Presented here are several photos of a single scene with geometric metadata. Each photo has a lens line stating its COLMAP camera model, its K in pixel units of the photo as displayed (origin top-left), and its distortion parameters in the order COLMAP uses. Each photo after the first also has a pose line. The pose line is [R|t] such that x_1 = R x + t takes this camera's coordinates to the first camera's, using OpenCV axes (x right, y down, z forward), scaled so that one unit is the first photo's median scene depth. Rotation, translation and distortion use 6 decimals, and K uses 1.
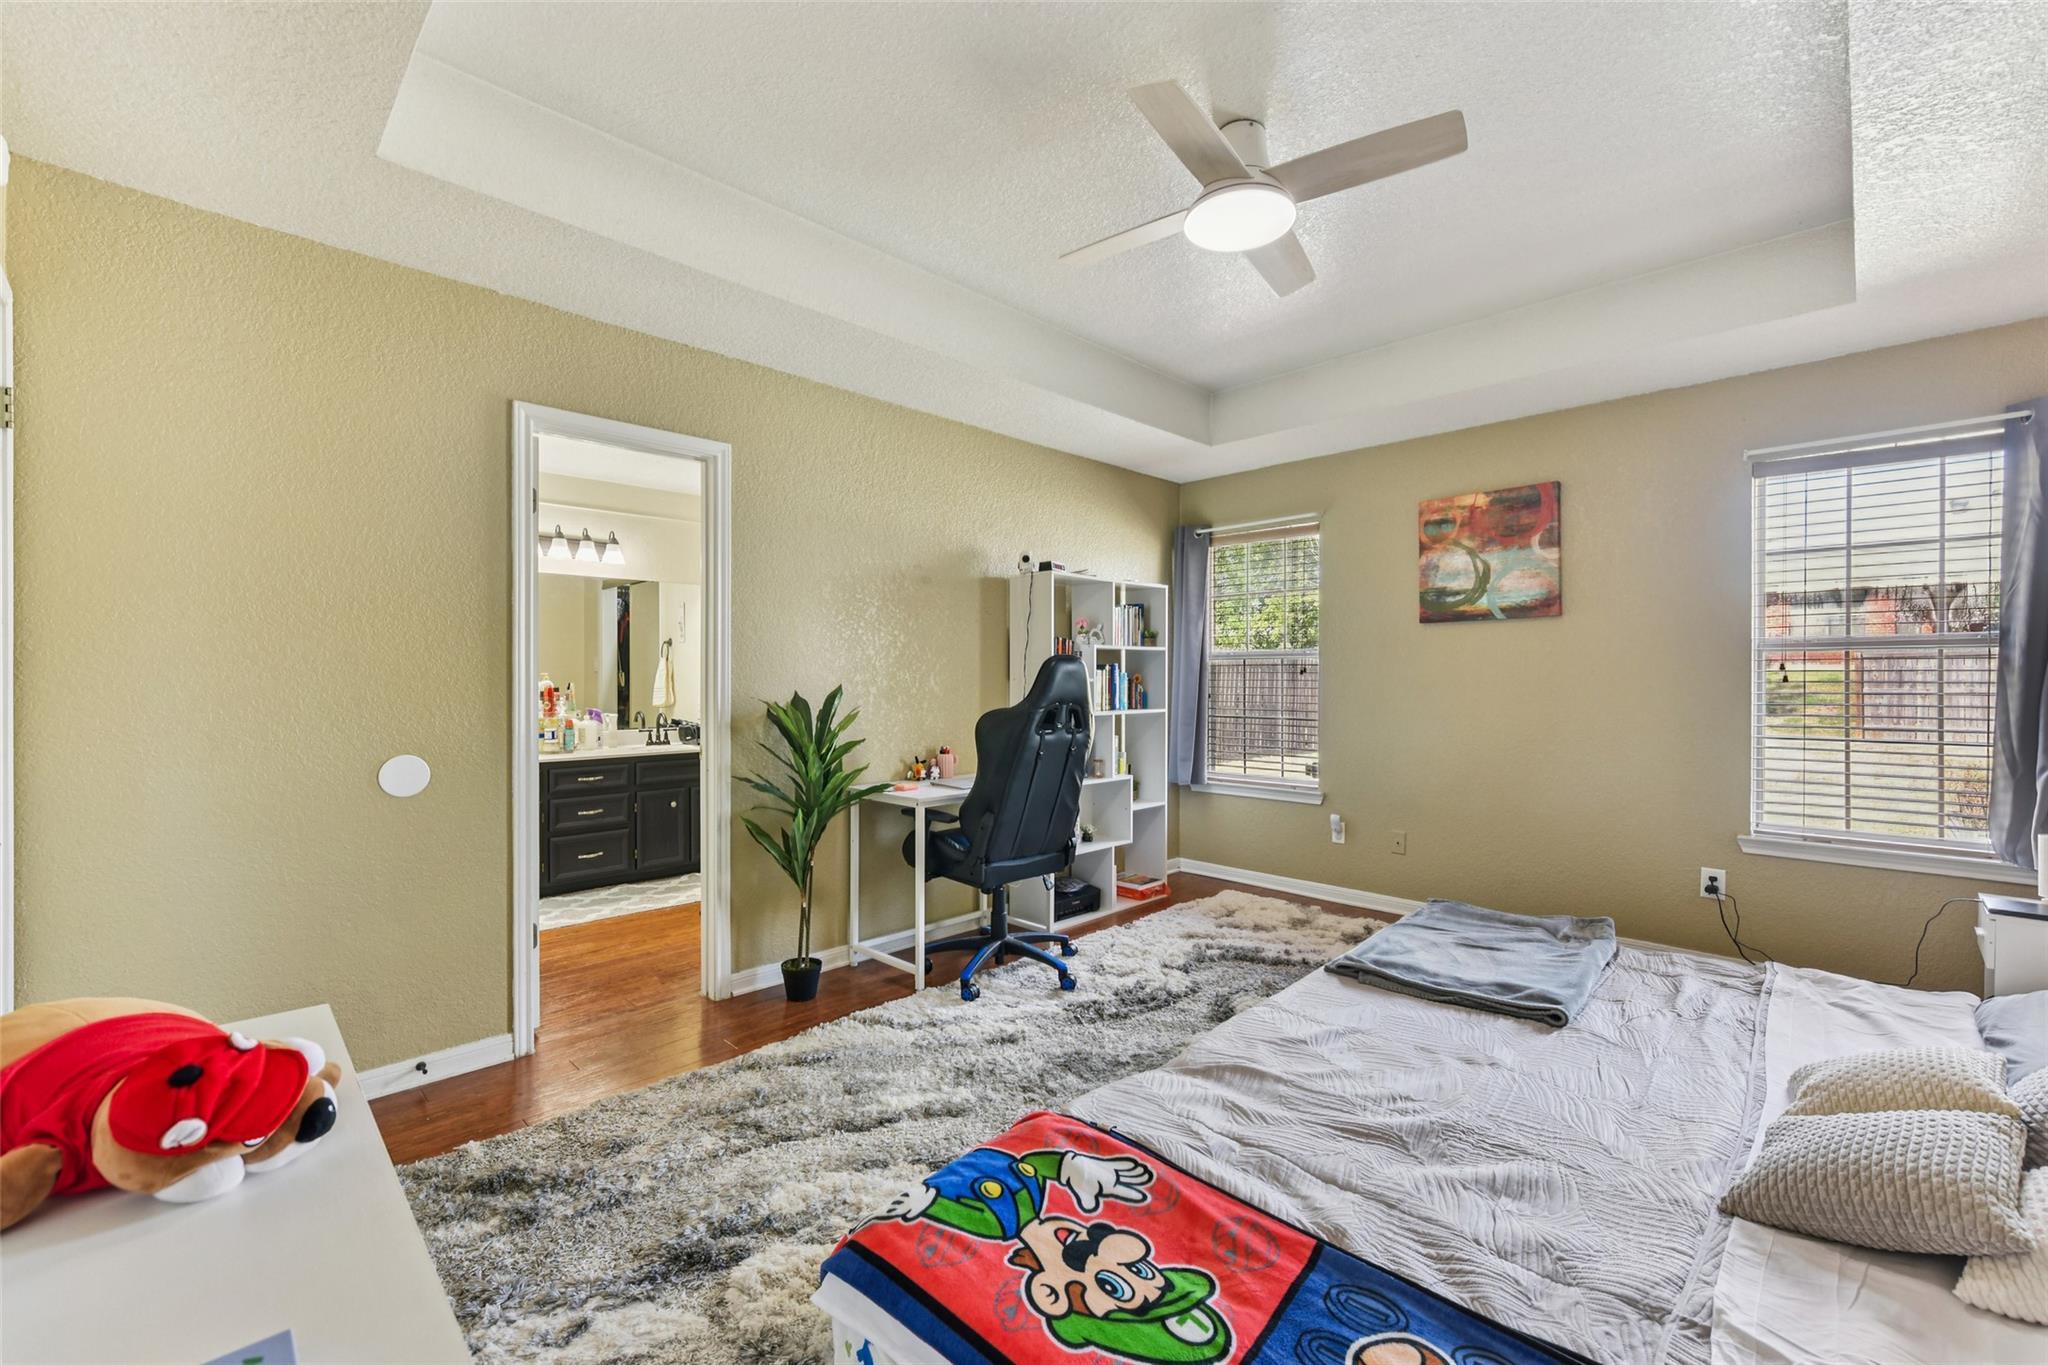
lens RADIAL K [[845.7, 0, 1031.1], [0, 845.7, 683.7], [0, 0, 1]] dist [-0.001143, -0.000186]
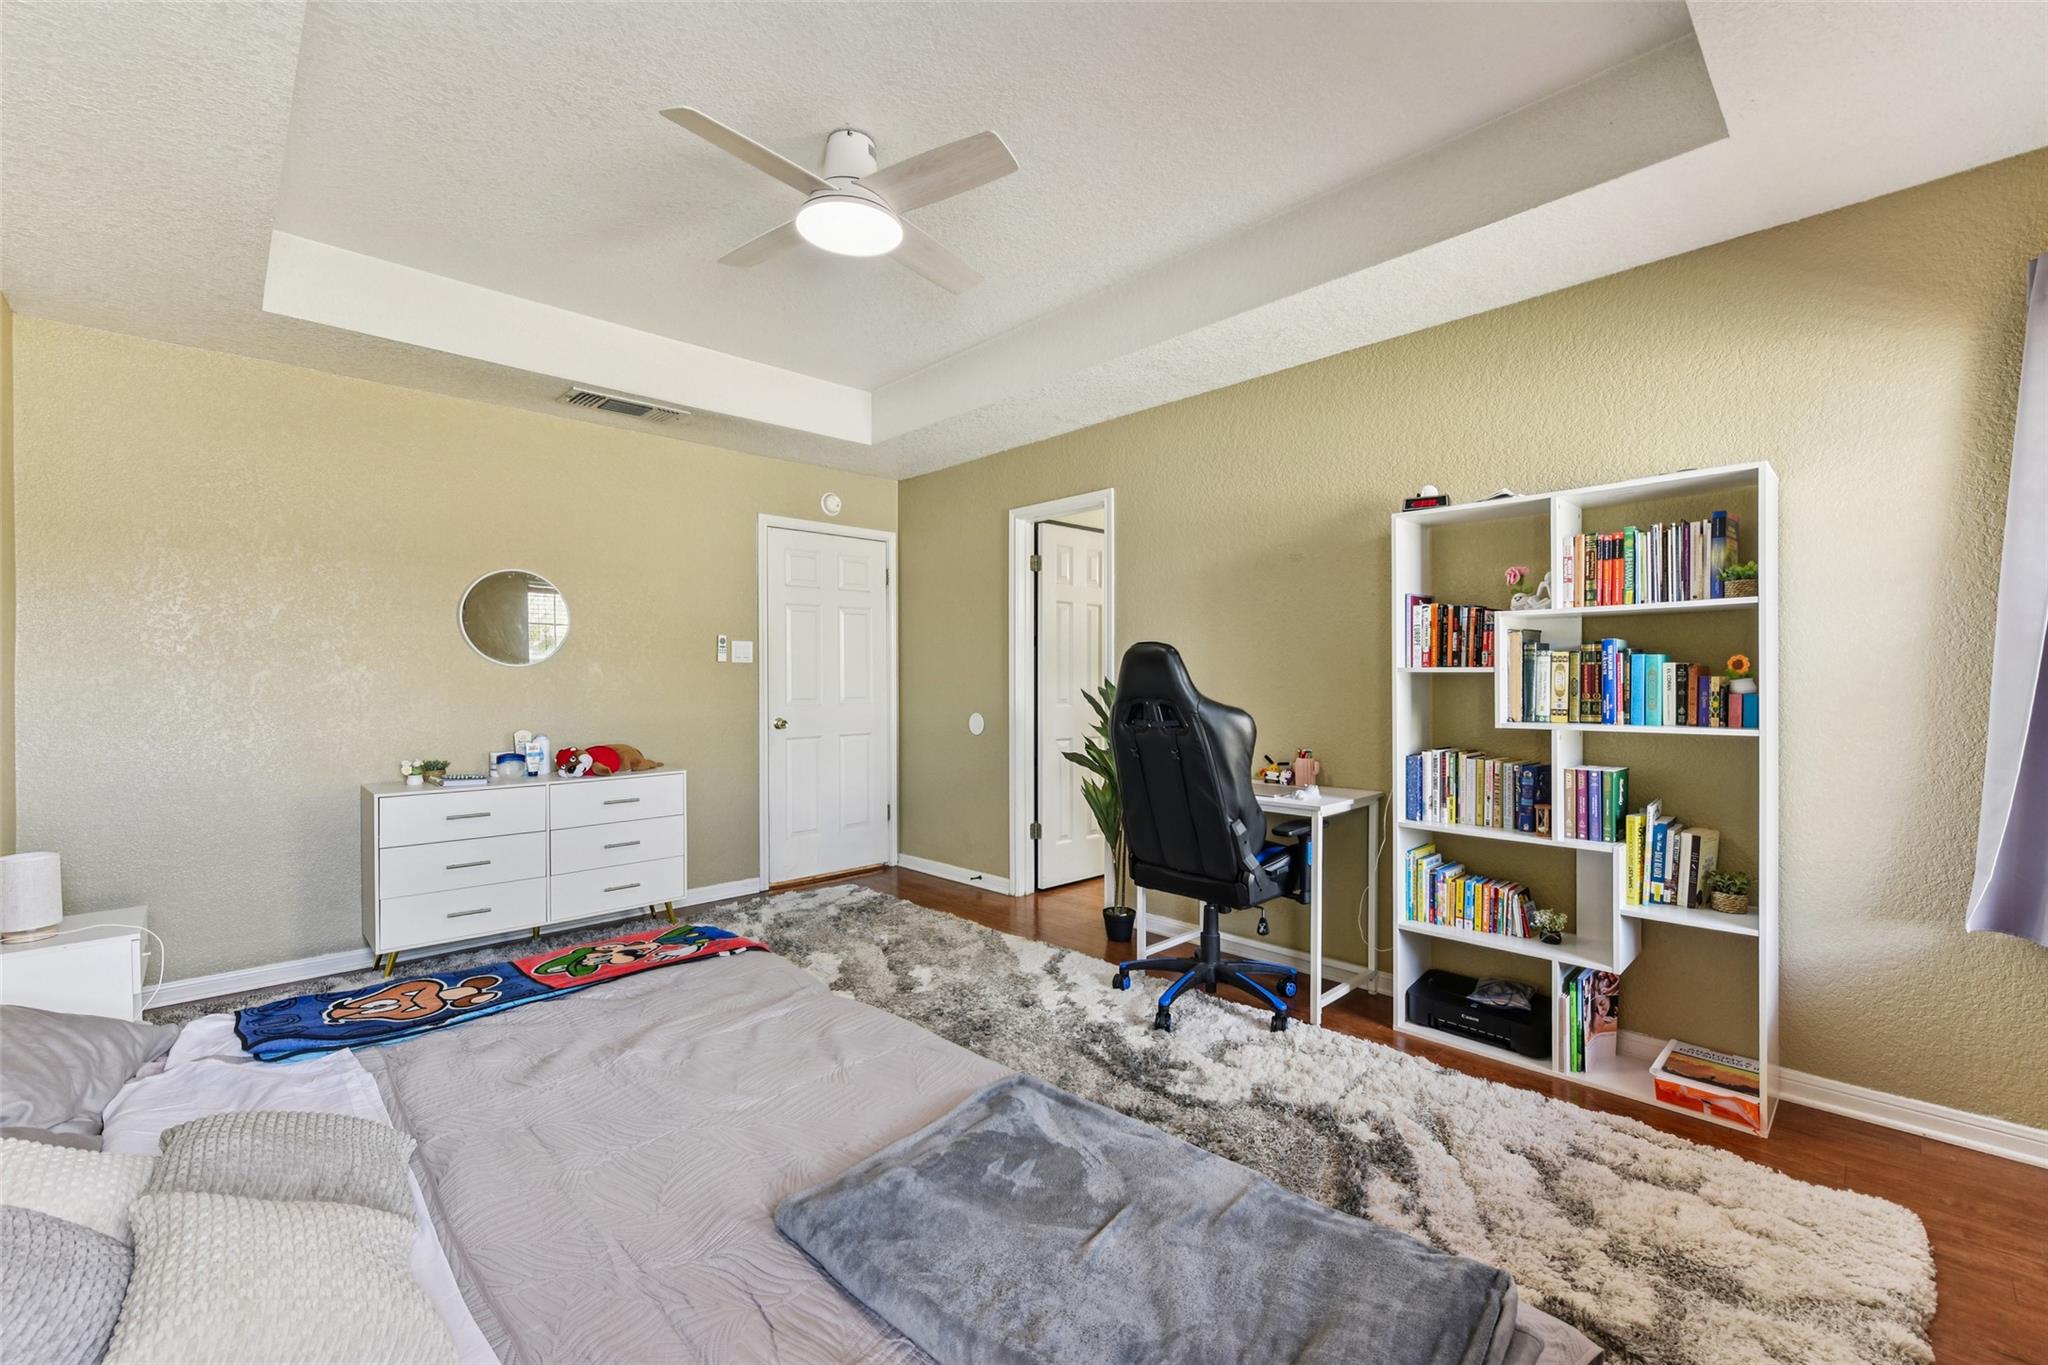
lens RADIAL K [[857.3, 0, 1021.4], [0, 857.3, 662.0], [0, 0, 1]] dist [-0.002370, -0.000160]
pose [[-0.019590, -0.013123, -0.999722, 0.819325], [-0.006064, 0.999897, -0.013007, -0.001919], [0.999790, 0.005807, -0.019667, 0.768862]]
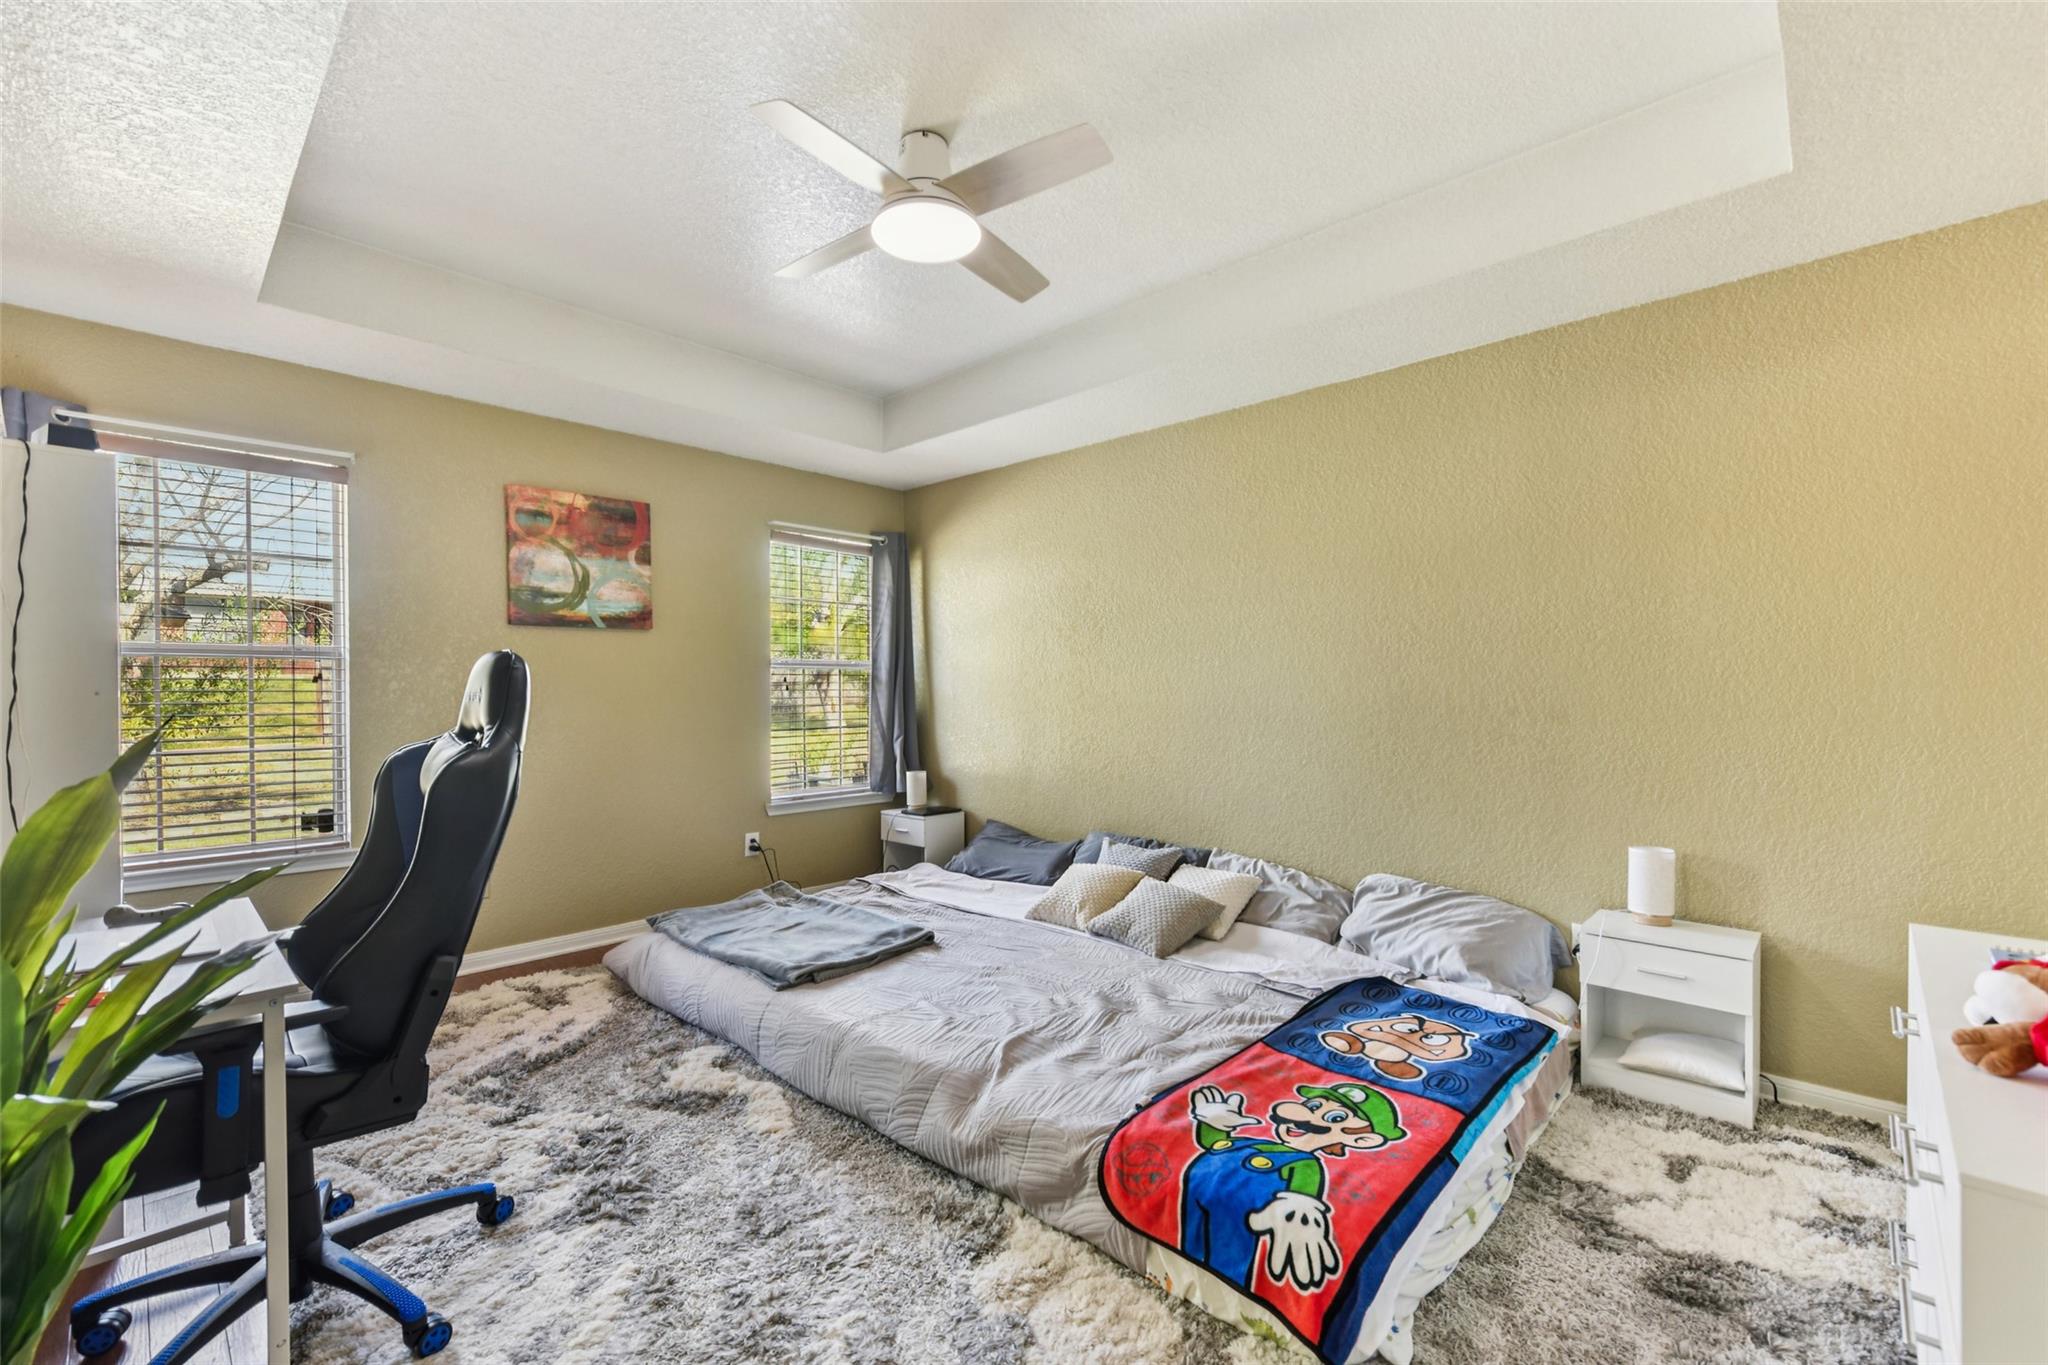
lens RADIAL K [[845.7, 0, 1031.1], [0, 845.7, 683.7], [0, 0, 1]] dist [-0.001143, -0.000186]
pose [[-0.017484, 0.002513, 0.999844, -0.483330], [0.006597, 0.999975, -0.002398, -0.005684], [-0.999825, 0.006554, -0.017500, 0.563084]]
